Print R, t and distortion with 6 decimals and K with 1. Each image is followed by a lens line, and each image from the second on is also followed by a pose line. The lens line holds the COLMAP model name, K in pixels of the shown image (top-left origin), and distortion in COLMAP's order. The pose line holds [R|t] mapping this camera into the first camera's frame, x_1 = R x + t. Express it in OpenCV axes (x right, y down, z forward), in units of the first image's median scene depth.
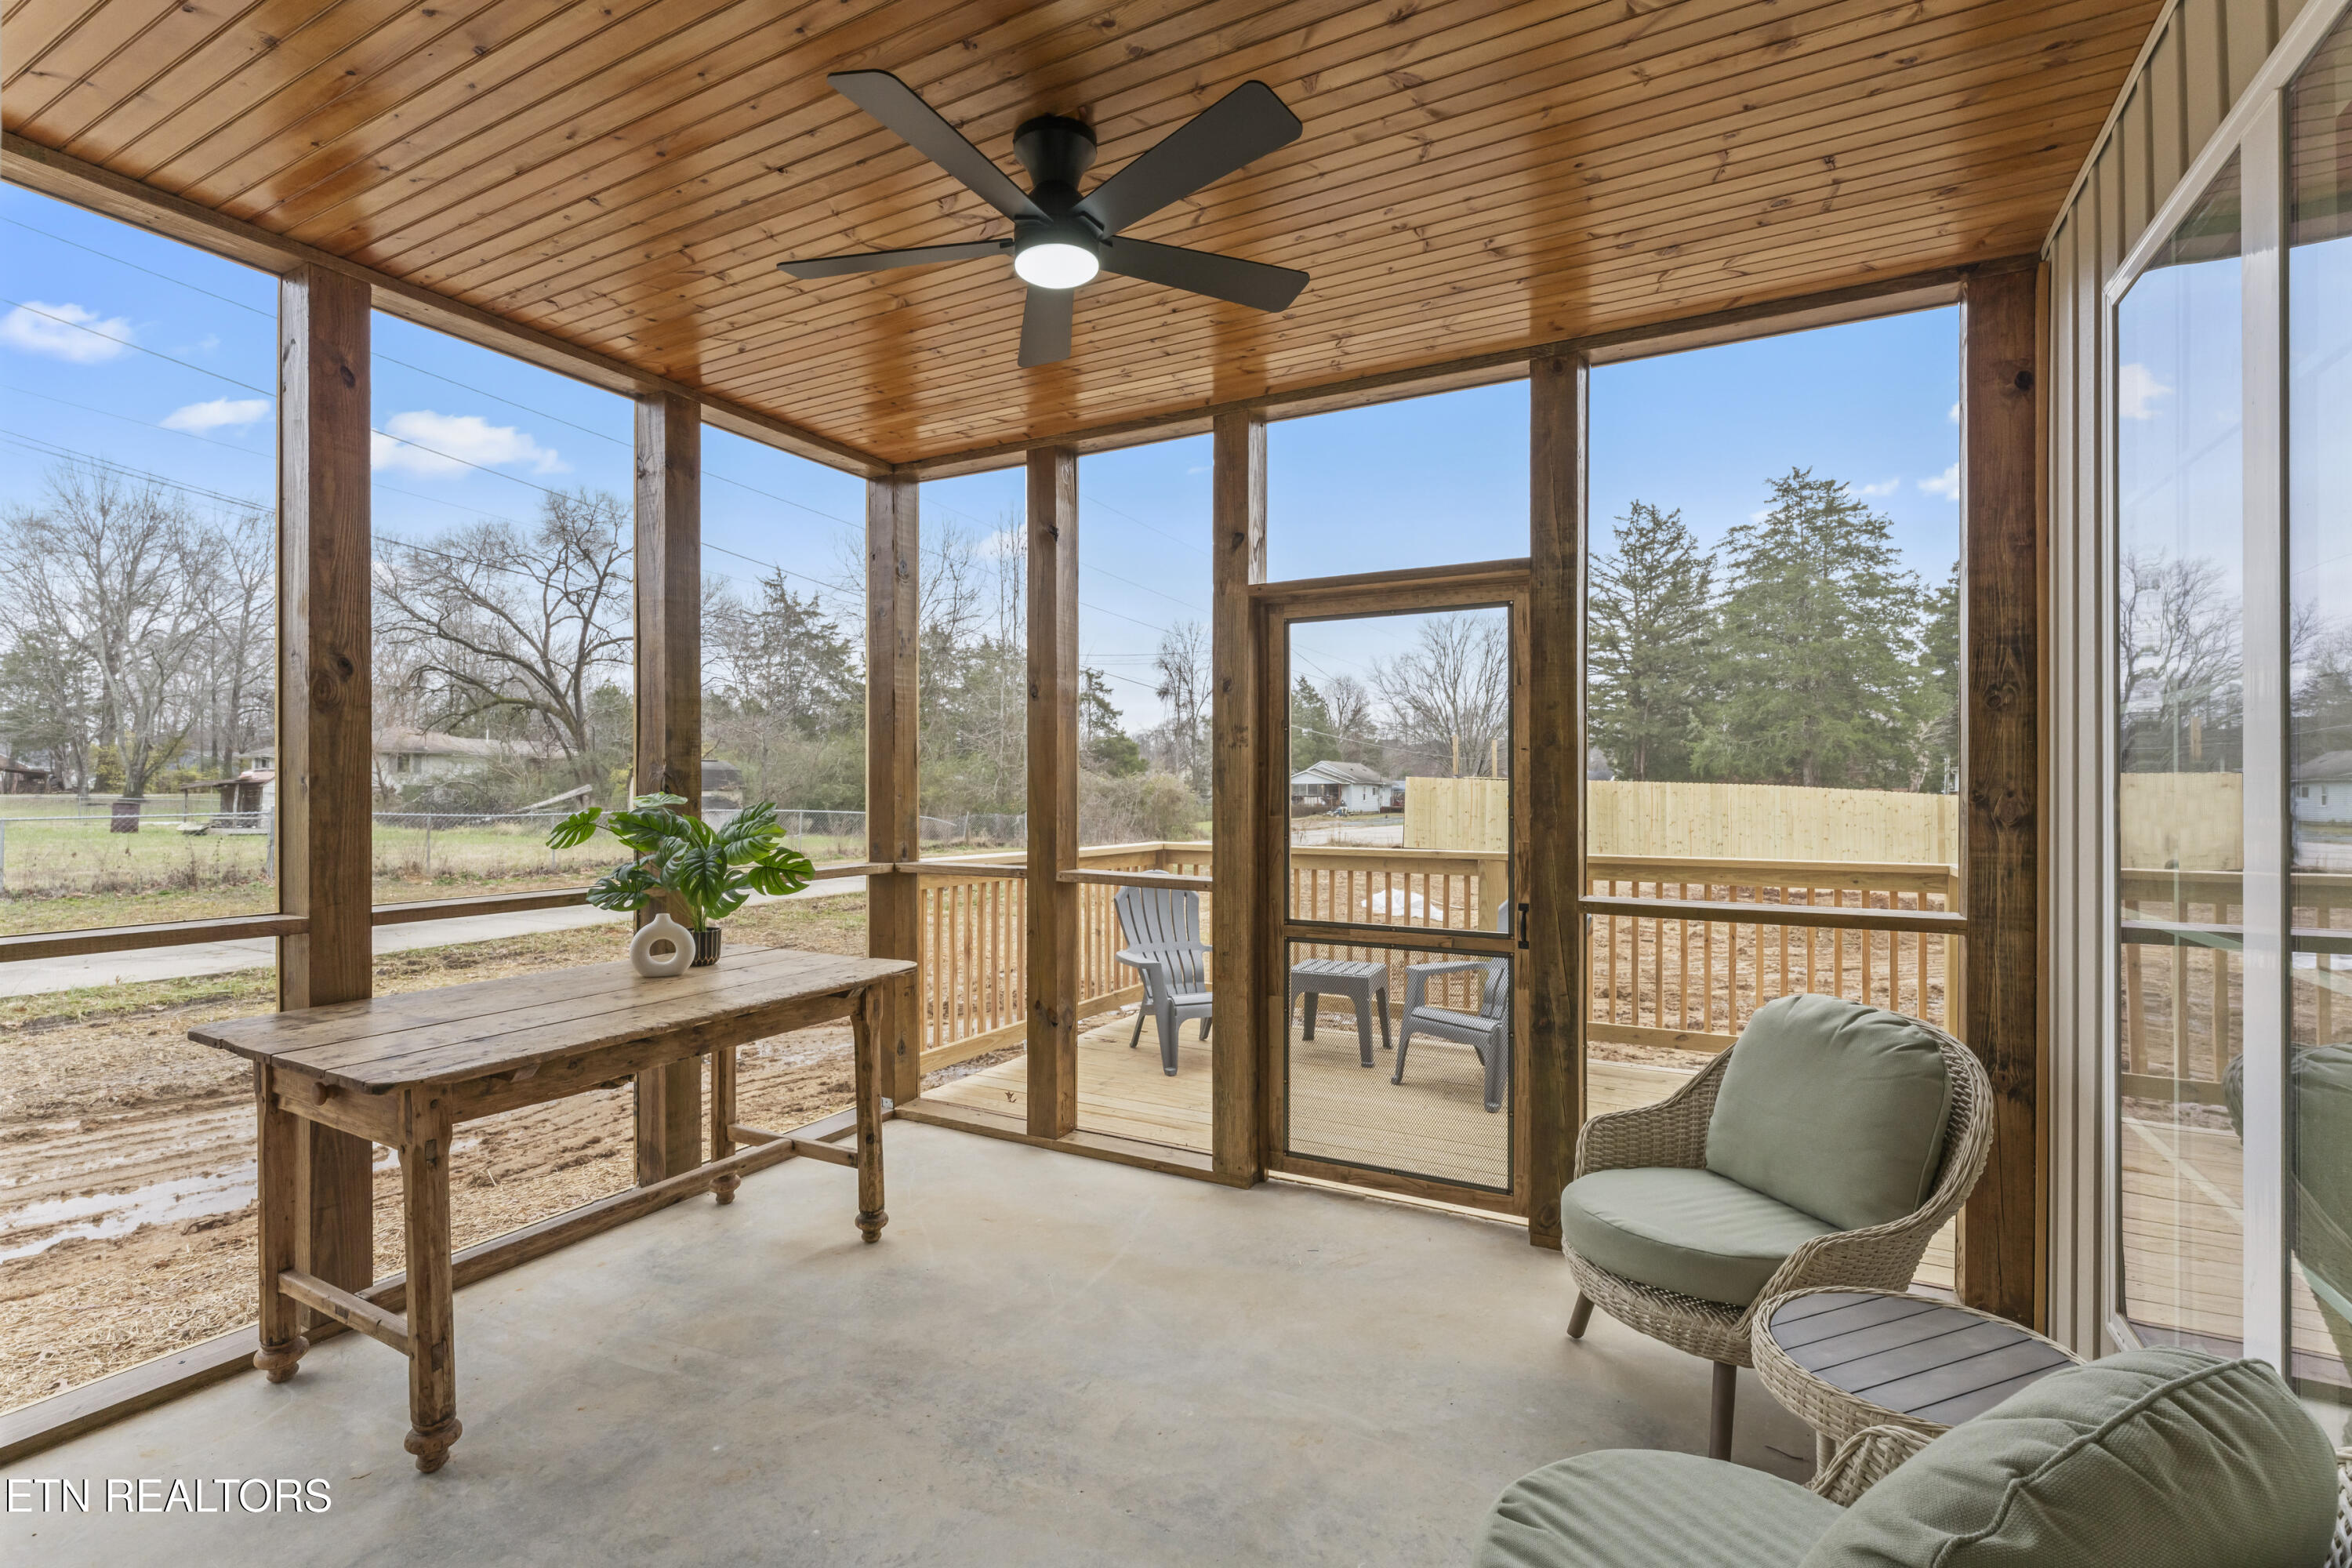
lens RADIAL K [[1079.7, 0, 1159.1], [0, 1079.7, 788.7], [0, 0, 1]] dist [0.000836, -0.000106]
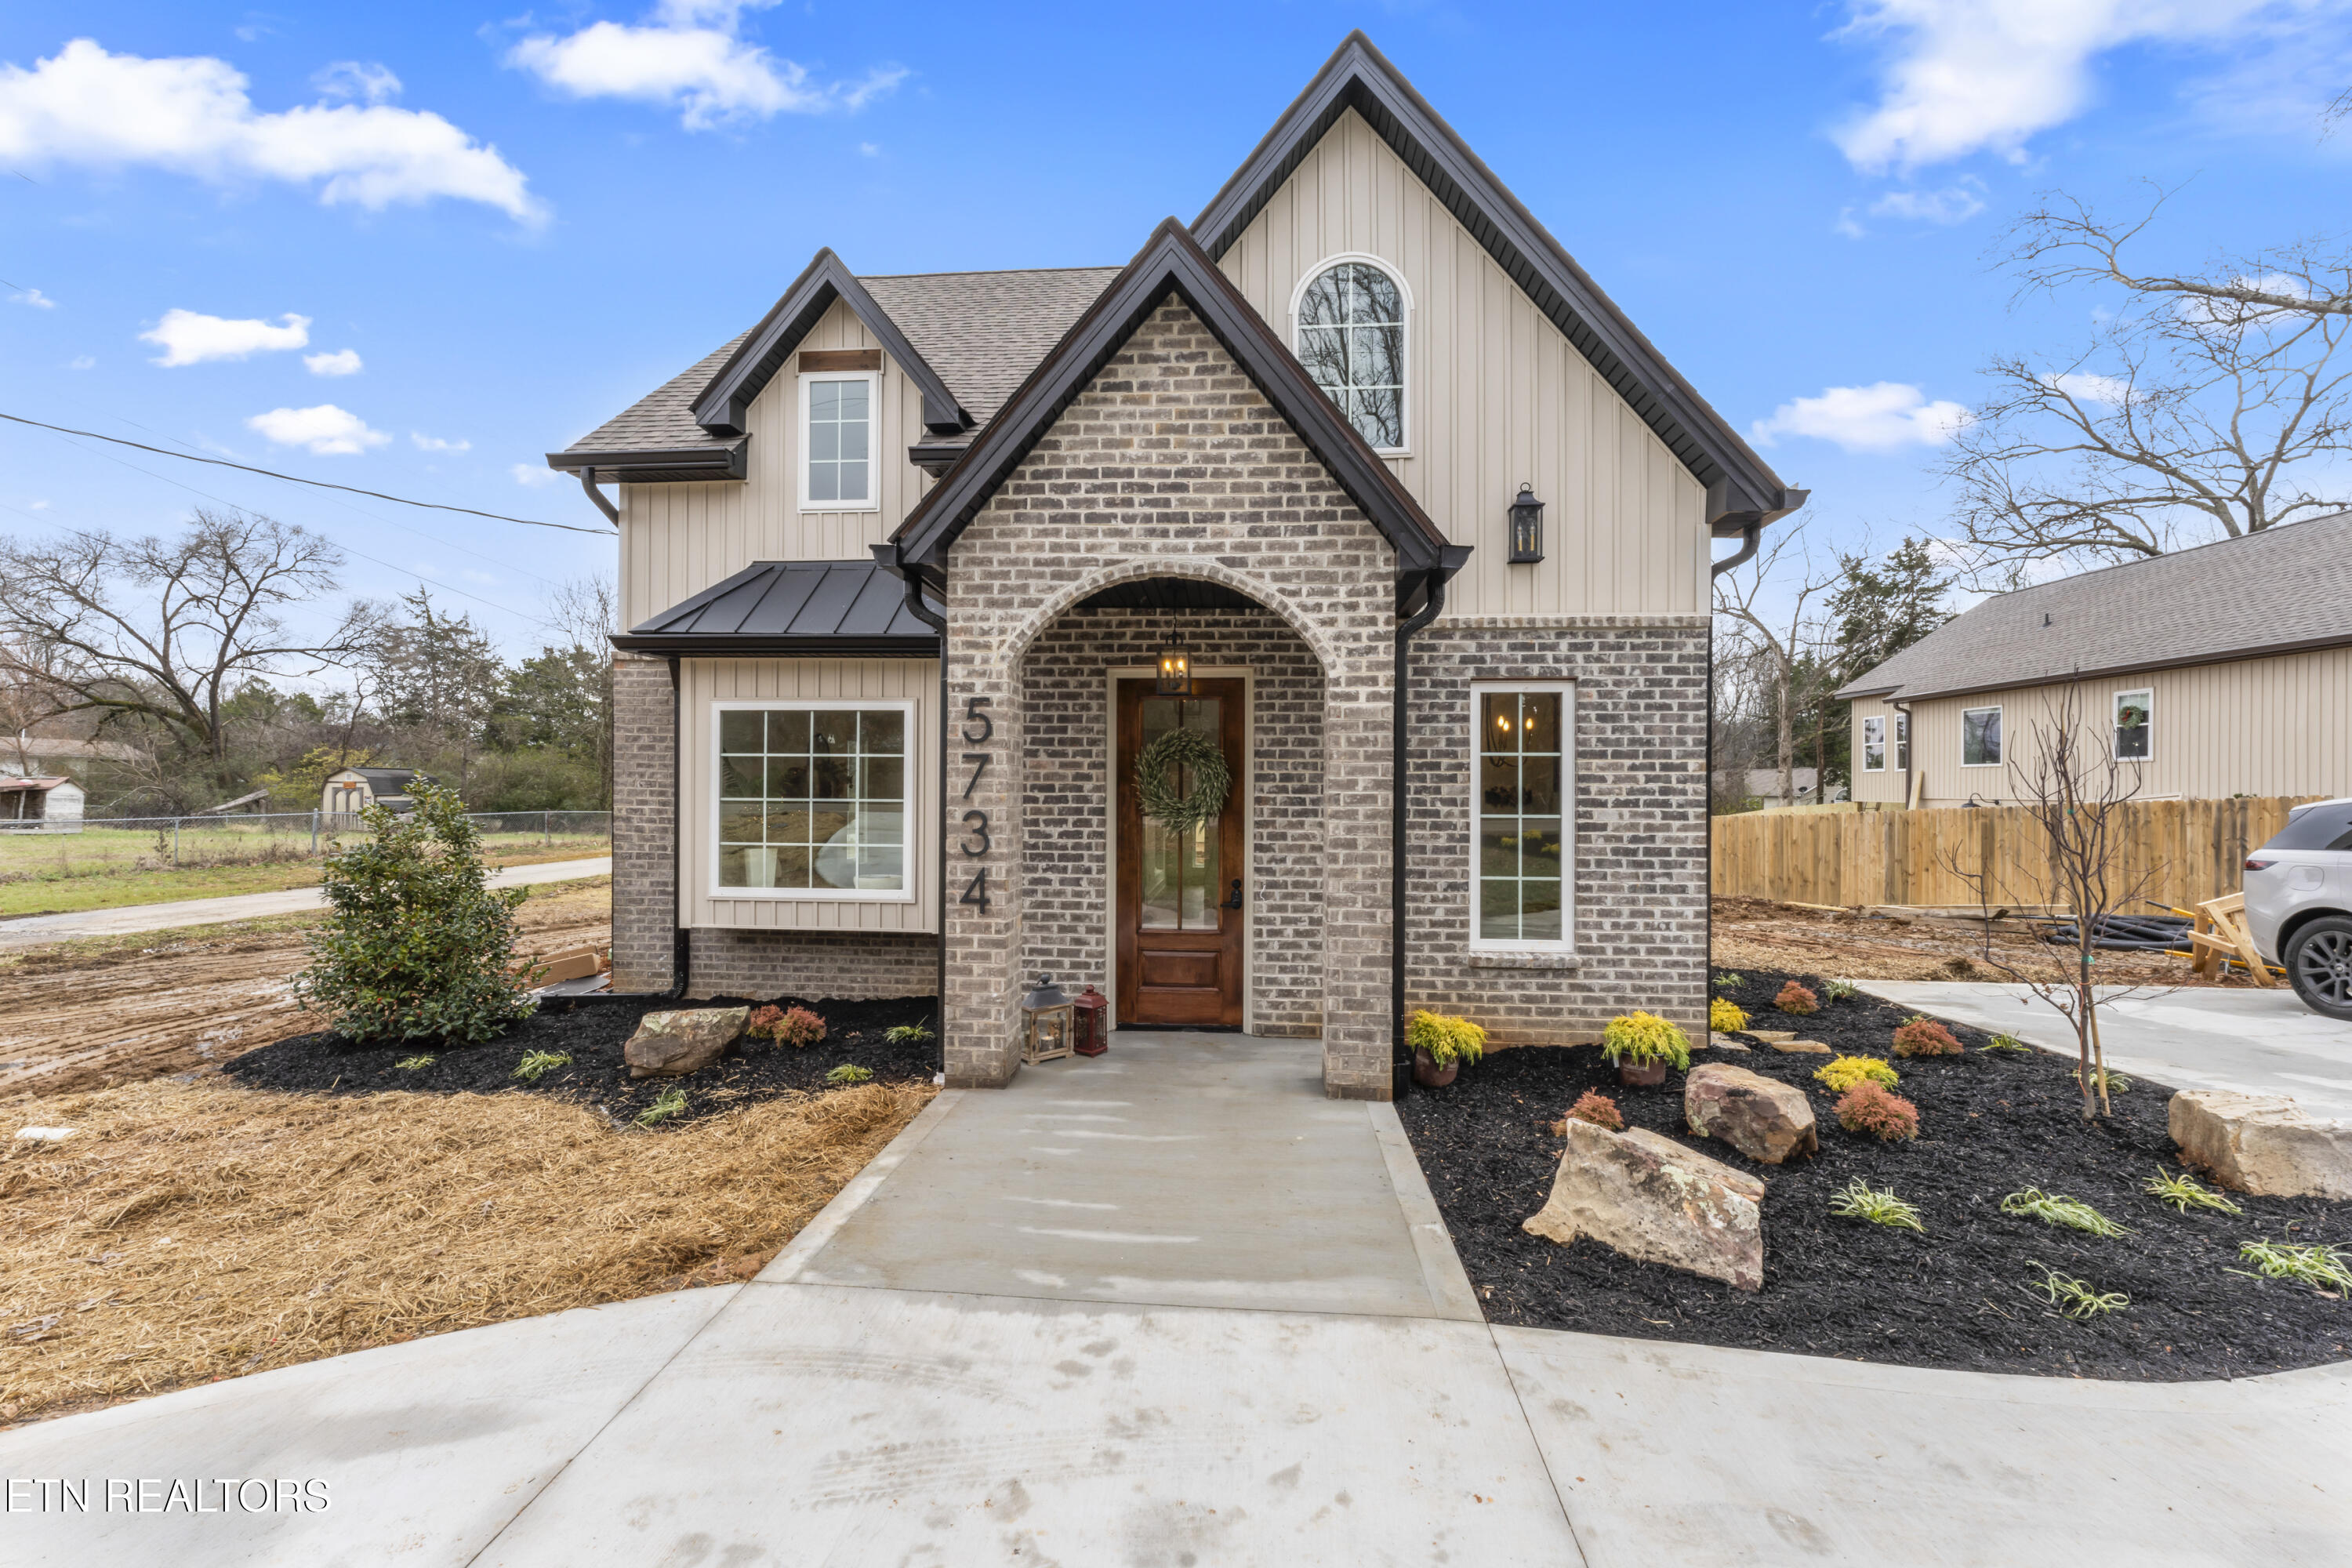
lens RADIAL K [[973.7, 0, 1171.5], [0, 973.7, 788.1], [0, 0, 1]] dist [0.001924, 0.000016]
pose [[0.915207, 0.007048, 0.402923, -0.908997], [-0.005288, 0.999971, -0.005480, -0.041067], [-0.402950, 0.002885, 0.915218, -2.695022]]
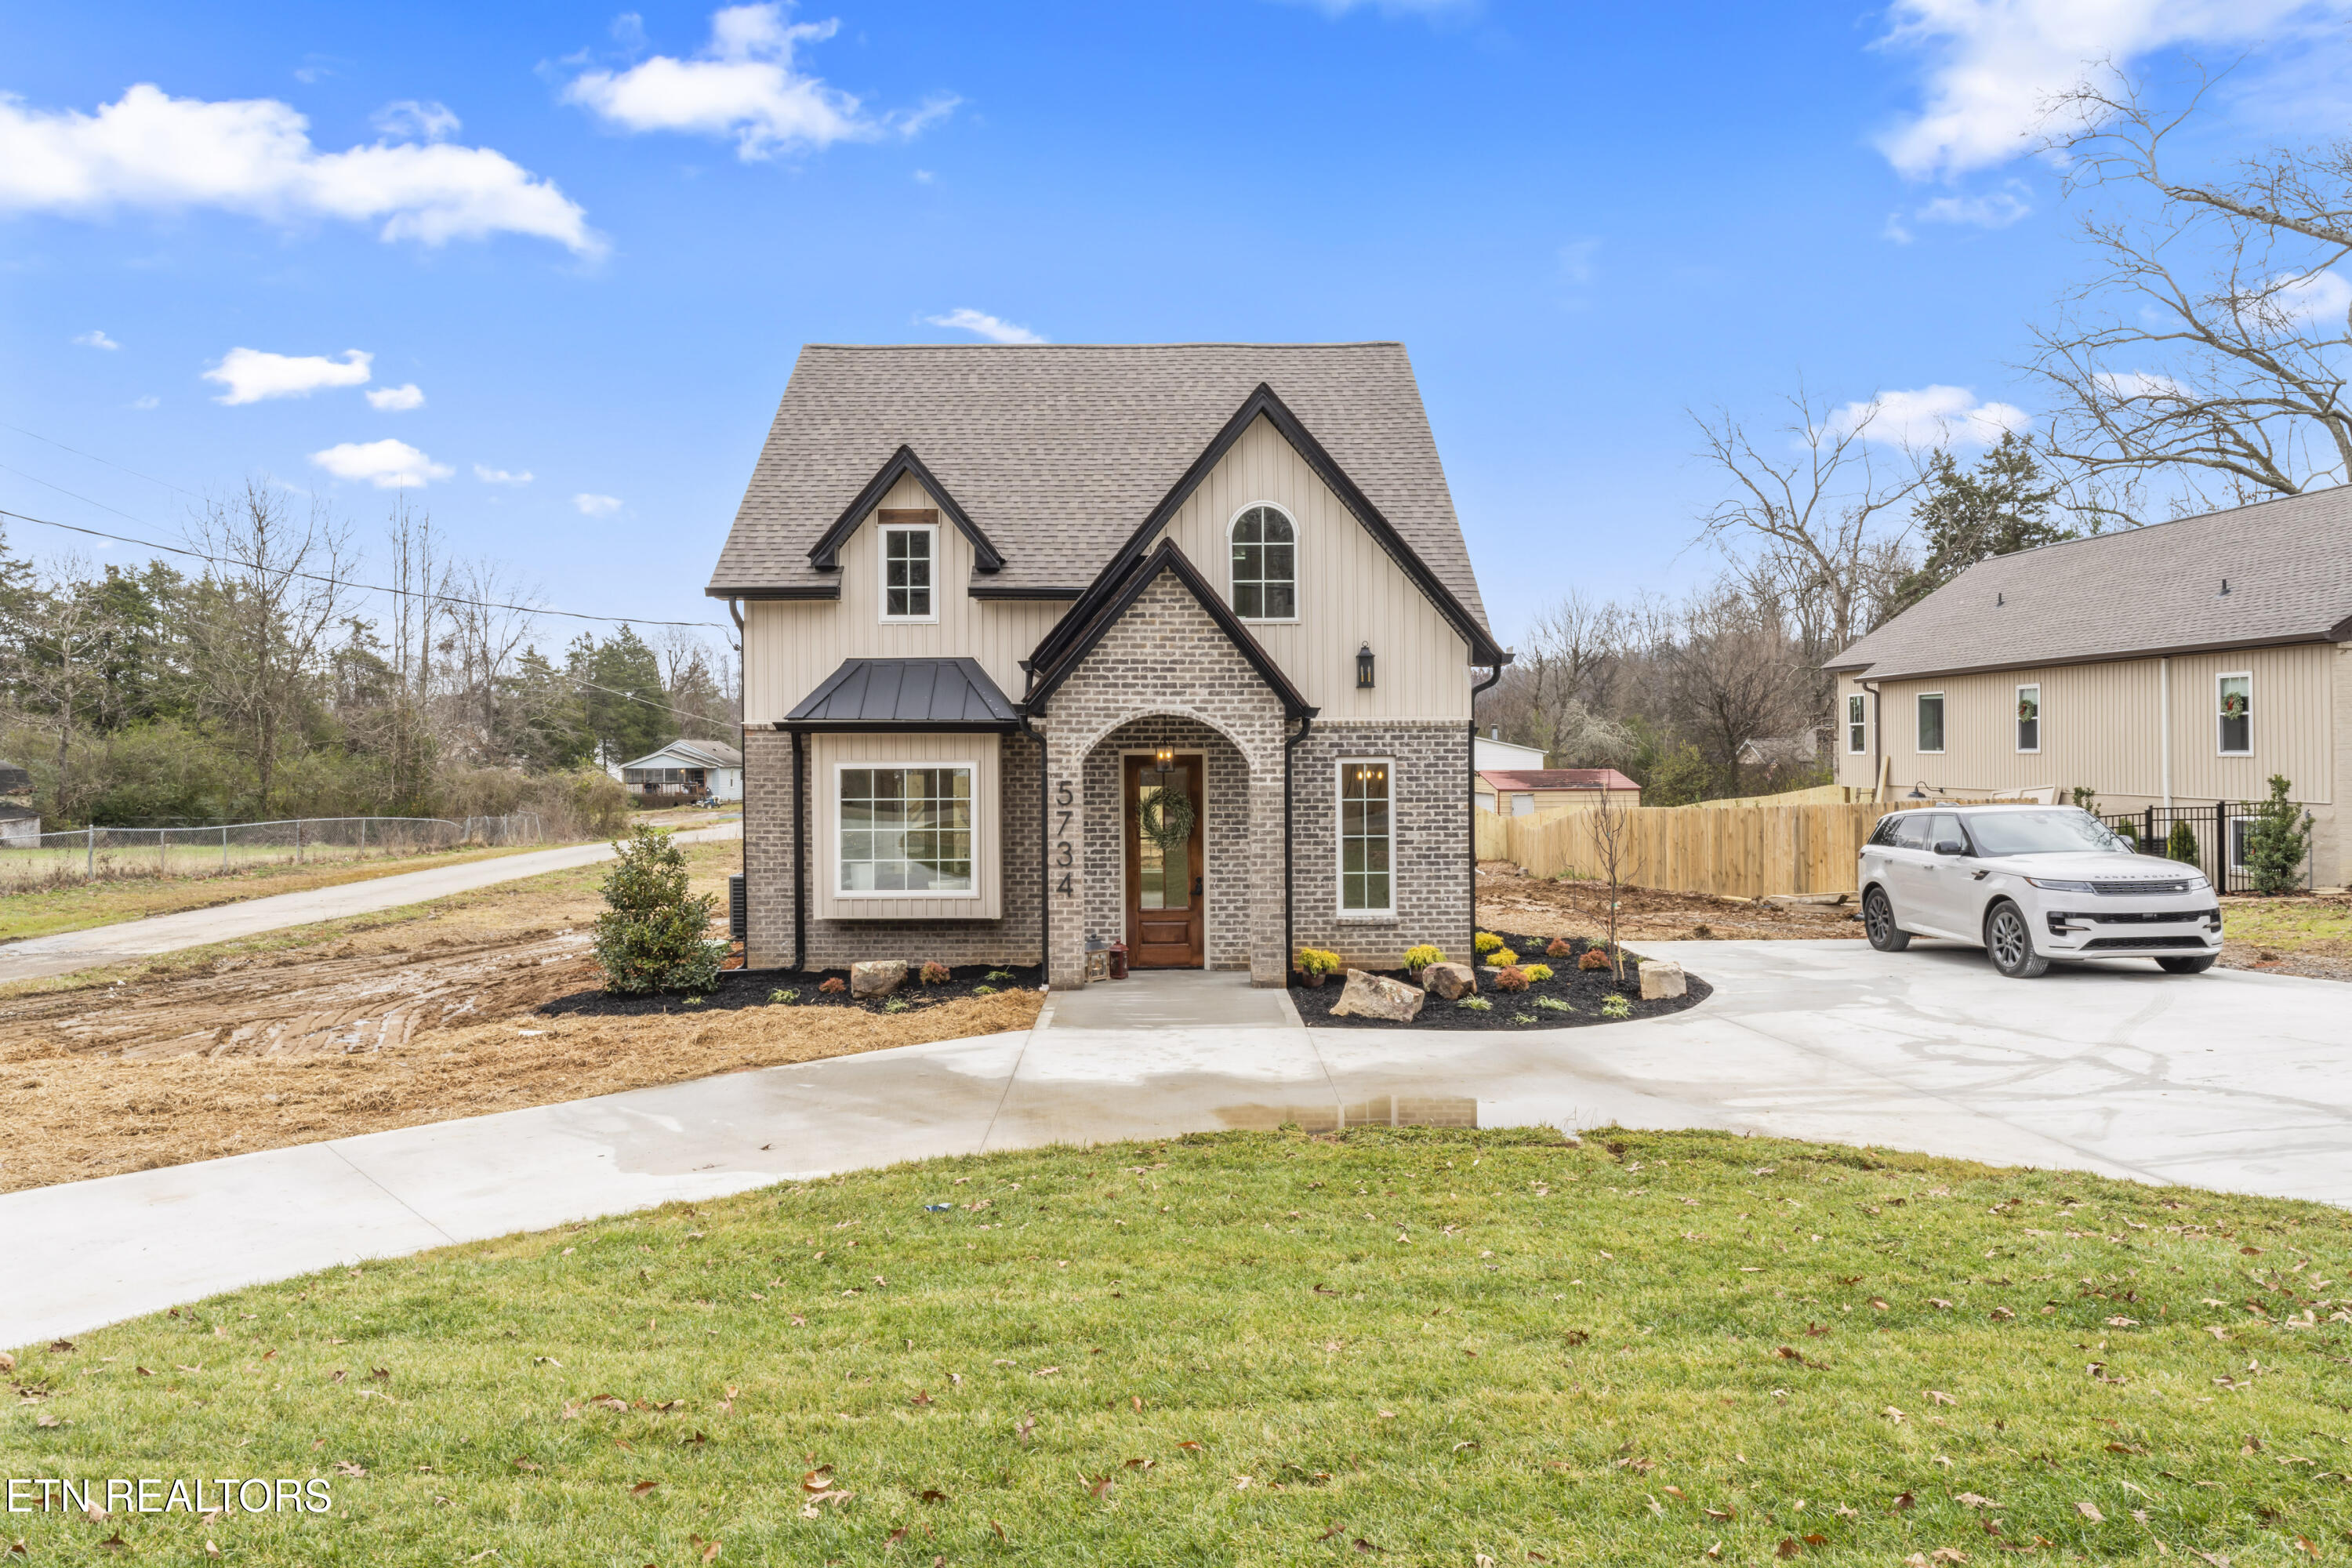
lens RADIAL K [[1580.1, 0, 1165.8], [0, 1580.1, 754.4], [0, 0, 1]] dist [-0.000624, 0.003122]
pose [[0.875344, -0.006289, 0.483459, -2.131191], [0.007834, 0.999969, -0.001176, -0.204251], [-0.483437, 0.004816, 0.875366, -4.685320]]
